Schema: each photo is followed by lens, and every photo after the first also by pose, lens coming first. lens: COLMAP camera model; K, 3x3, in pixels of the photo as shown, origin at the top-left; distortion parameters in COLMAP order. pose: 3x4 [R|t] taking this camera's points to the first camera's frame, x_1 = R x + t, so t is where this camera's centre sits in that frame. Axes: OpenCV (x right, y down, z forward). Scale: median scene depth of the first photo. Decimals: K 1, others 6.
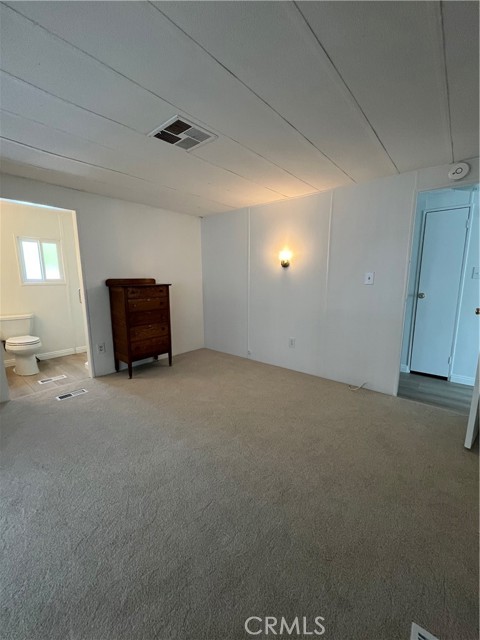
lens RADIAL K [[257.1, 0, 238.4], [0, 257.1, 319.1], [0, 0, 1]] dist [-0.000917, -0.000012]
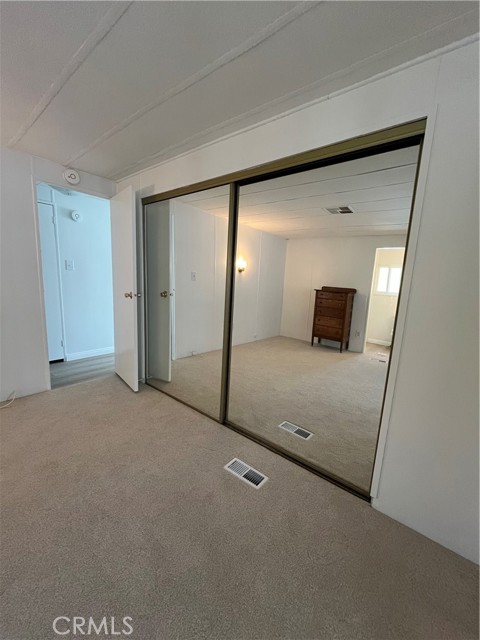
lens RADIAL K [[257.1, 0, 238.2], [0, 257.1, 323.2], [0, 0, 1]] dist [-0.000917, -0.000012]
pose [[-0.015530, -0.168651, 0.985554, -0.321928], [0.101285, 0.980337, 0.169354, -0.042538], [-0.994736, 0.102452, 0.001857, 0.267323]]
